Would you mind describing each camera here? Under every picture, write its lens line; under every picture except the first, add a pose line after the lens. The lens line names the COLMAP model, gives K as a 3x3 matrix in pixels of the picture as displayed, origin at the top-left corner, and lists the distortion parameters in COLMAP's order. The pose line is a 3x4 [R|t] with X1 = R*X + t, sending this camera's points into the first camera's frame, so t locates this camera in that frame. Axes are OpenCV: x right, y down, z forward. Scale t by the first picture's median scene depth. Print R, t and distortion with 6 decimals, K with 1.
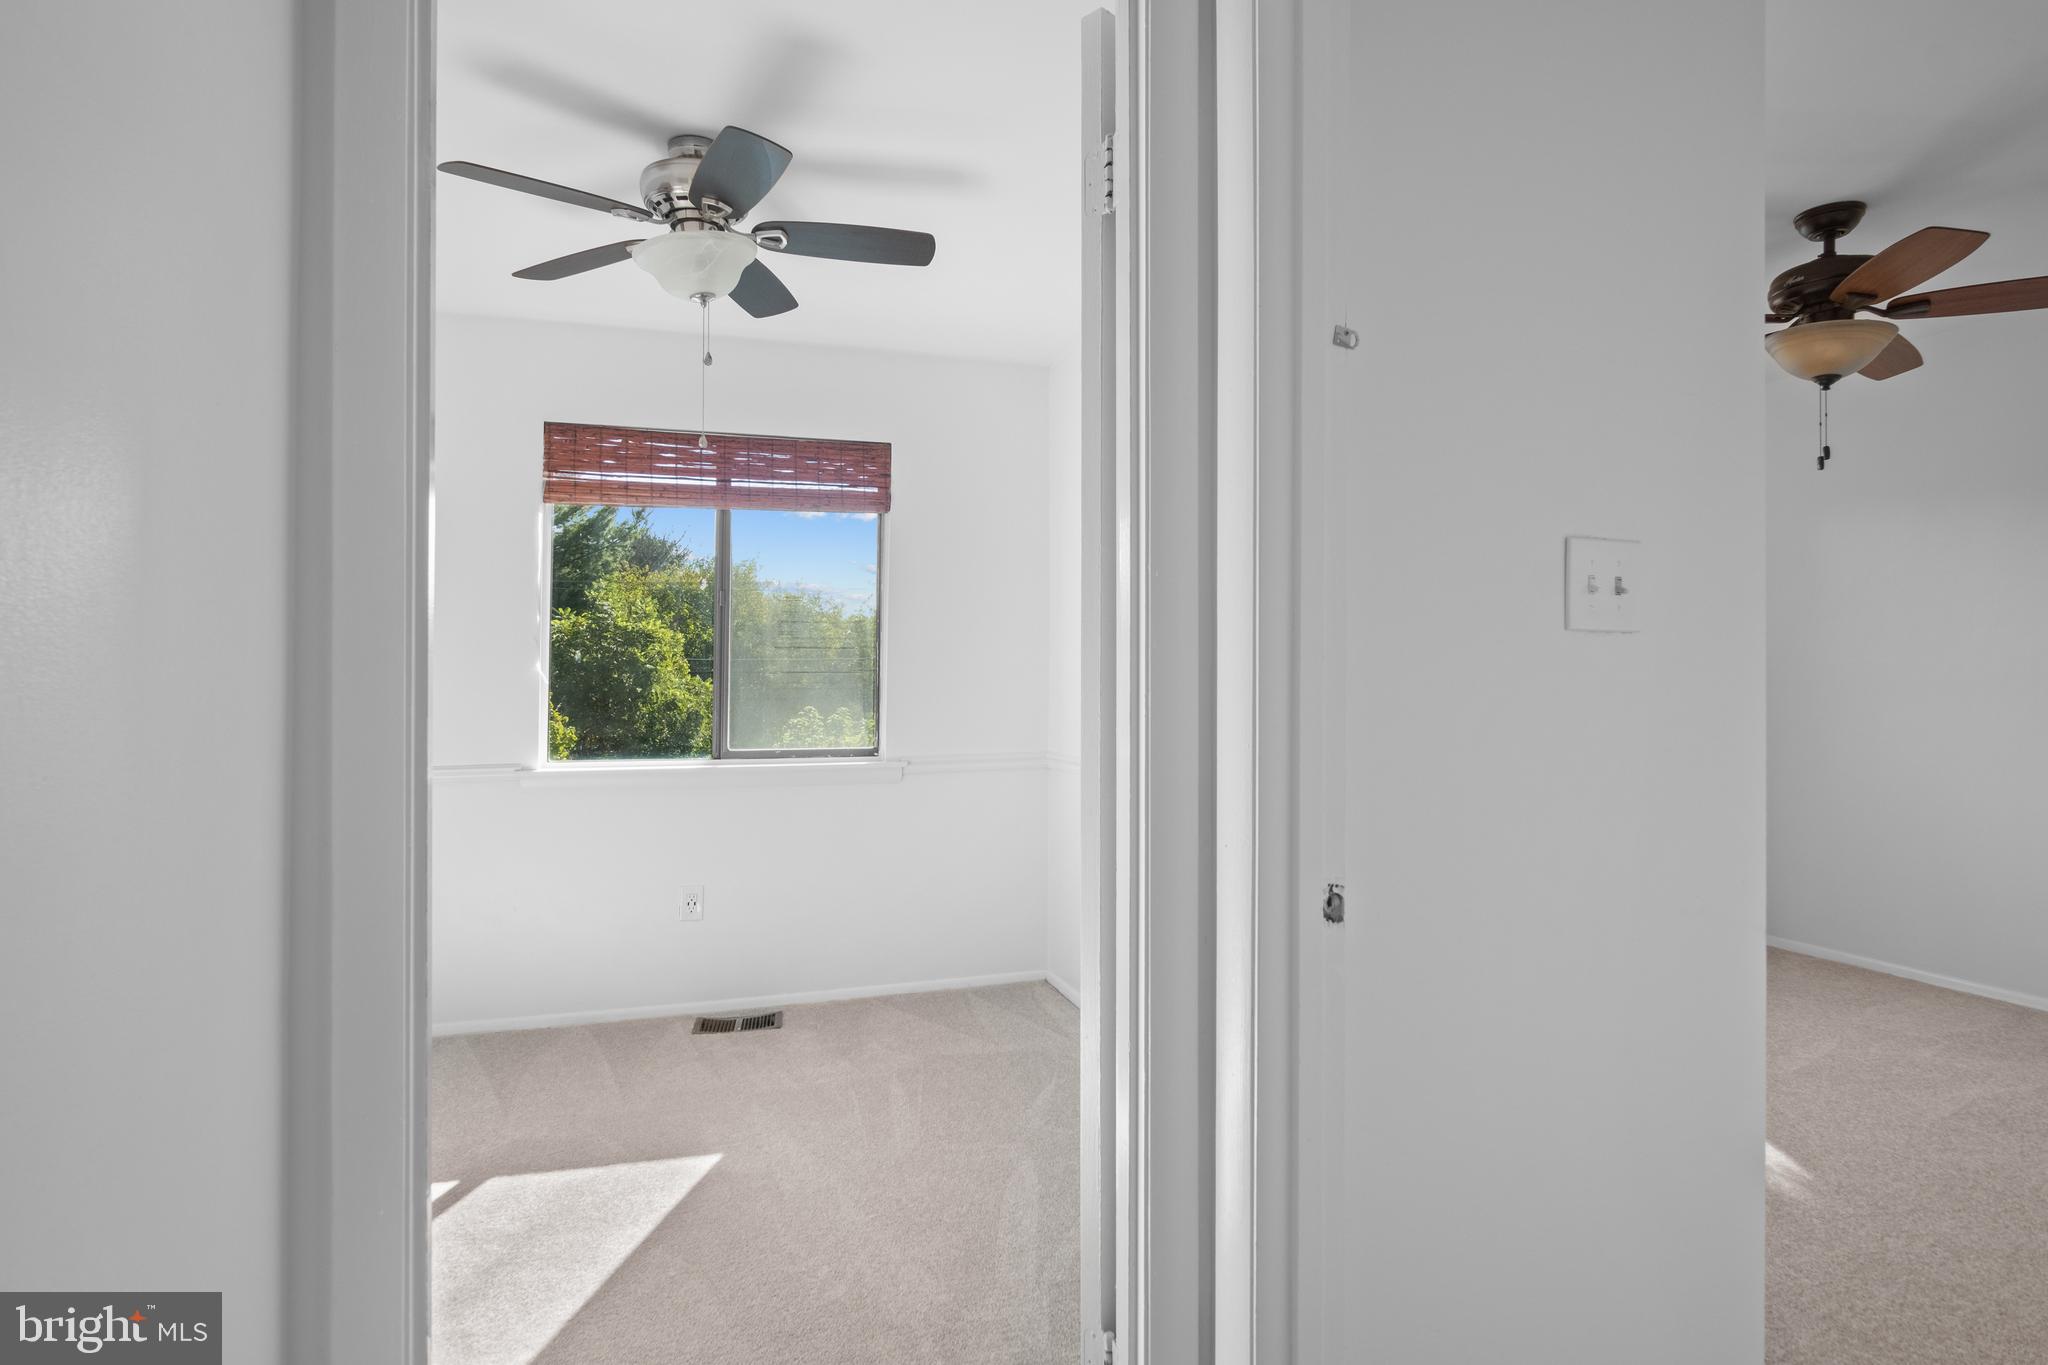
lens RADIAL K [[1088.8, 0, 1019.9], [0, 1088.8, 652.0], [0, 0, 1]] dist [0.005272, 0.000895]
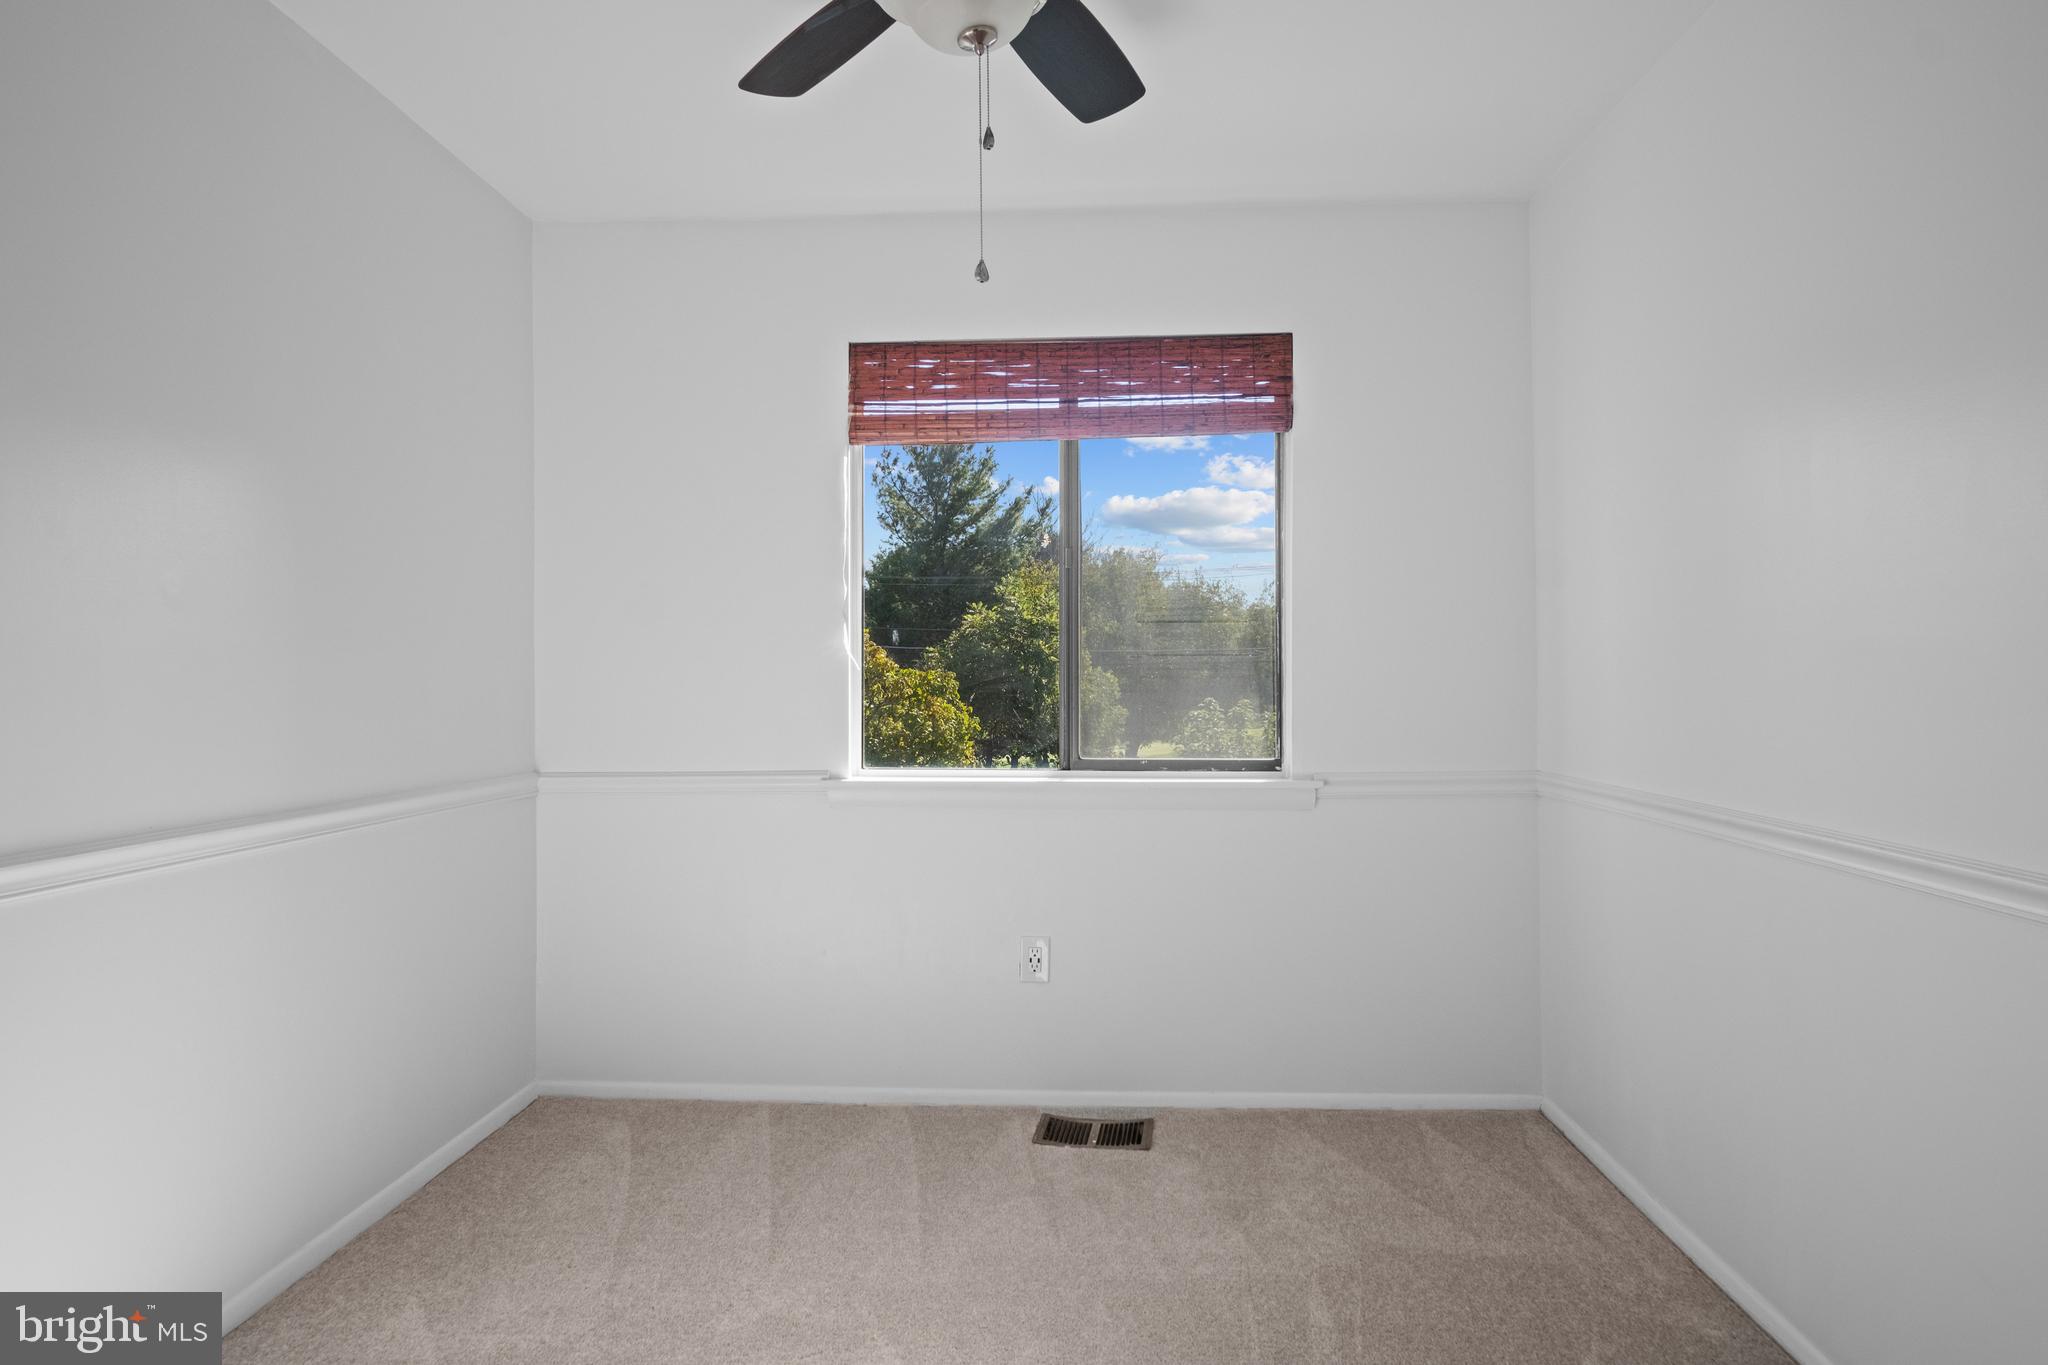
lens RADIAL K [[1106.6, 0, 1029.4], [0, 1106.6, 623.1], [0, 0, 1]] dist [-0.000771, -0.000287]
pose [[0.938312, -0.018151, -0.345313, -0.033097], [0.012002, 0.999729, -0.019937, 0.010838], [0.345581, 0.014563, 0.938276, 0.263517]]
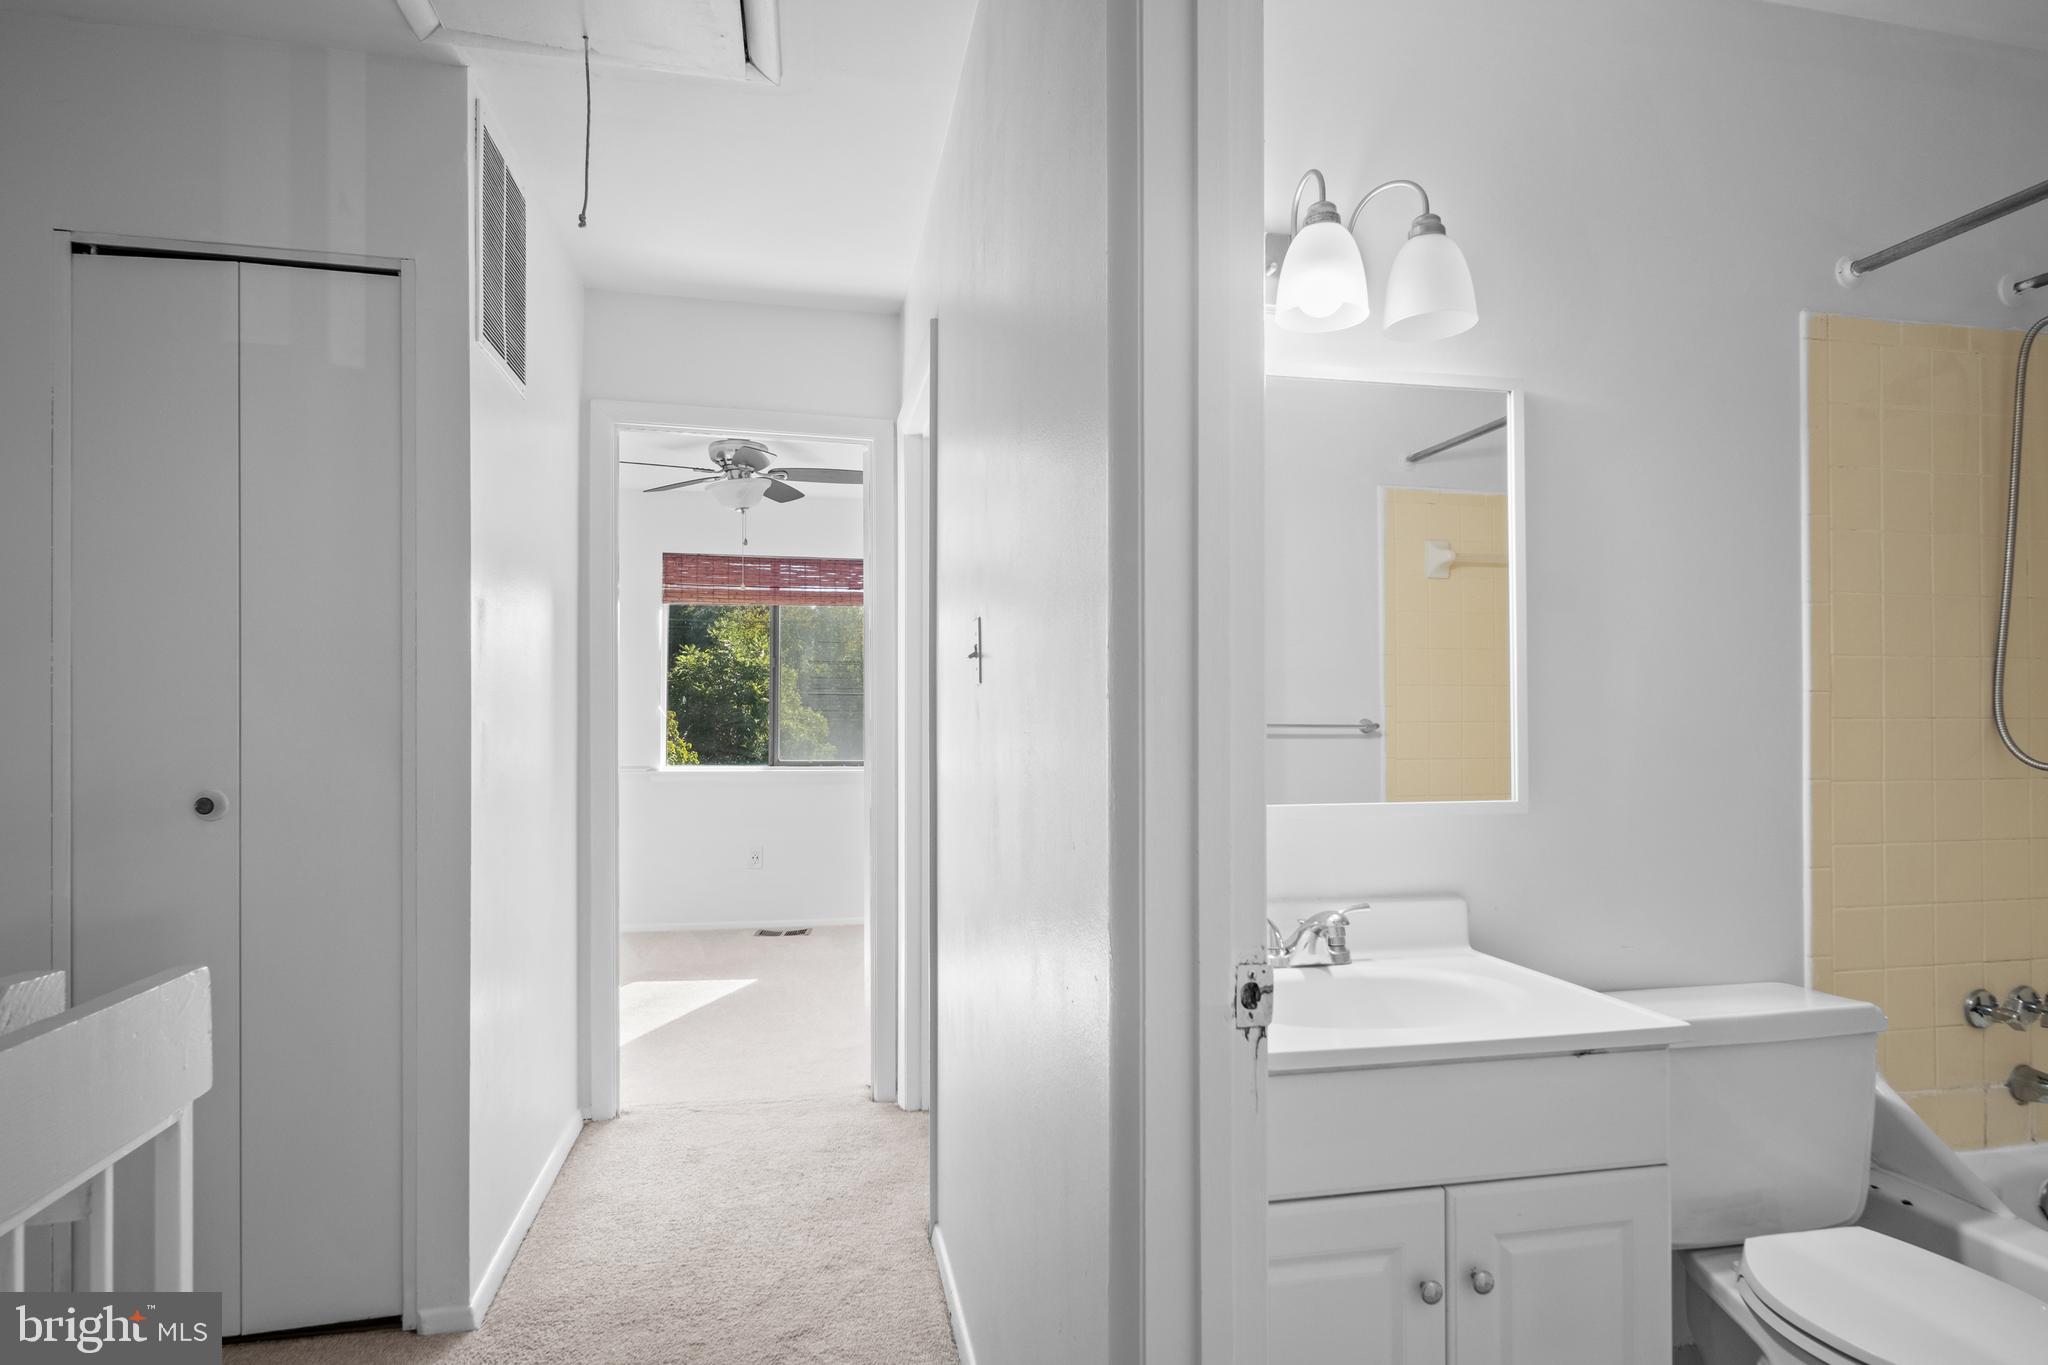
lens RADIAL K [[1067.4, 0, 1018.7], [0, 1067.4, 713.7], [0, 0, 1]] dist [0.001441, 0.000030]
pose [[0.995142, 0.006559, -0.098231, 0.217993], [-0.003967, 0.999639, 0.026558, -0.017218], [0.098370, -0.026040, 0.994809, -0.468496]]
